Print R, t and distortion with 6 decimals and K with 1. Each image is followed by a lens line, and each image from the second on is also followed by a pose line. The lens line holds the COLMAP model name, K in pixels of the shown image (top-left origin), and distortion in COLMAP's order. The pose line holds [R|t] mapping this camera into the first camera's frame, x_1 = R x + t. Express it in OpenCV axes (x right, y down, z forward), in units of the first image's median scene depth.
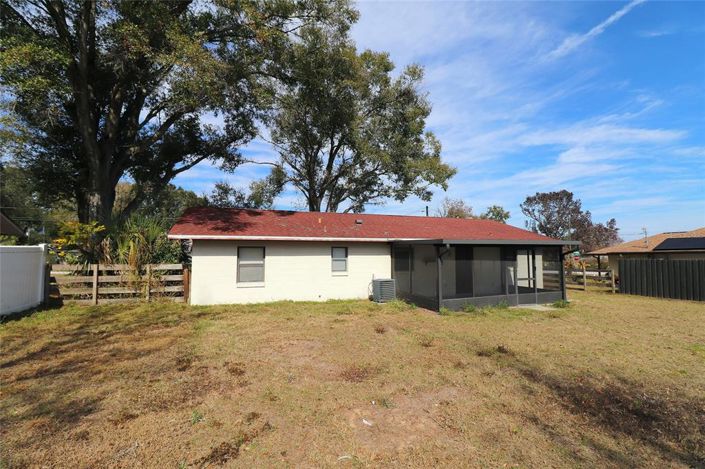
lens RADIAL K [[324.4, 0, 354.9], [0, 324.4, 226.7], [0, 0, 1]] dist [-0.002319, -0.011632]
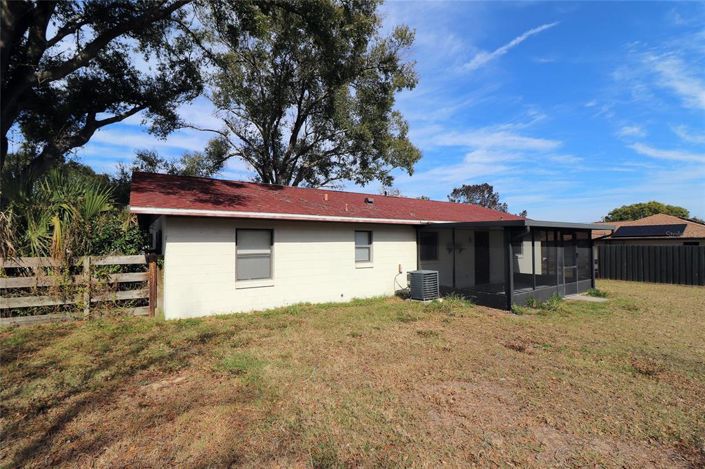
lens RADIAL K [[311.0, 0, 350.1], [0, 311.0, 231.4], [0, 0, 1]] dist [-0.032470, -0.000124]
pose [[0.965056, 0.007972, 0.261923, -0.262509], [-0.021448, 0.998586, 0.048631, 0.026882], [-0.261165, -0.052550, 0.963863, 0.278001]]
